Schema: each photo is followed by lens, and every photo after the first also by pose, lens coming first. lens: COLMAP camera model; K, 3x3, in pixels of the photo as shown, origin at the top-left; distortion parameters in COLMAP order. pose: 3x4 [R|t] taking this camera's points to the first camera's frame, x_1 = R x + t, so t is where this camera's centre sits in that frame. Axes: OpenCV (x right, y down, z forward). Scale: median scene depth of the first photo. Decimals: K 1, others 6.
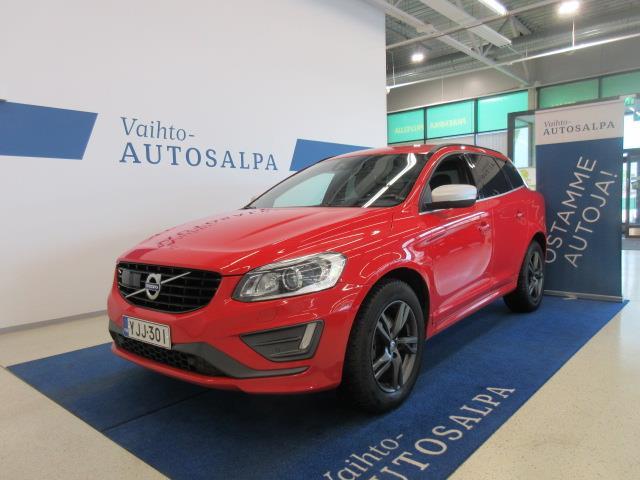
lens RADIAL K [[470.7, 0, 318.8], [0, 470.7, 243.6], [0, 0, 1]] dist [0.001690, -0.000395]
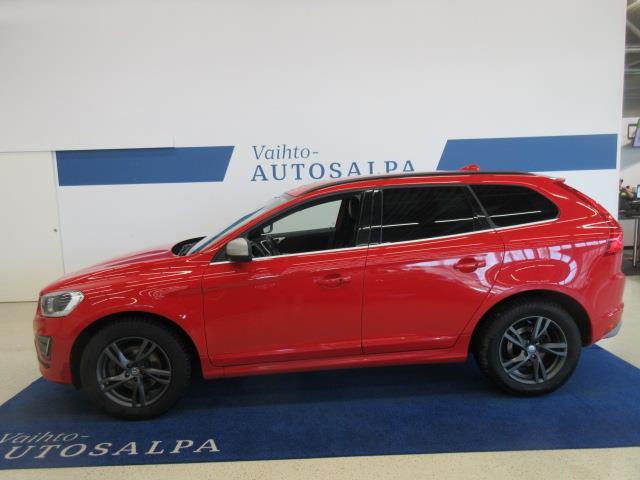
lens RADIAL K [[470.7, 0, 321.6], [0, 470.7, 242.6], [0, 0, 1]] dist [0.001690, -0.000395]
pose [[0.677243, 0.093804, -0.729755, 0.723259], [-0.047593, 0.995348, 0.083775, -0.131730], [0.734218, -0.022005, 0.678557, 0.278922]]
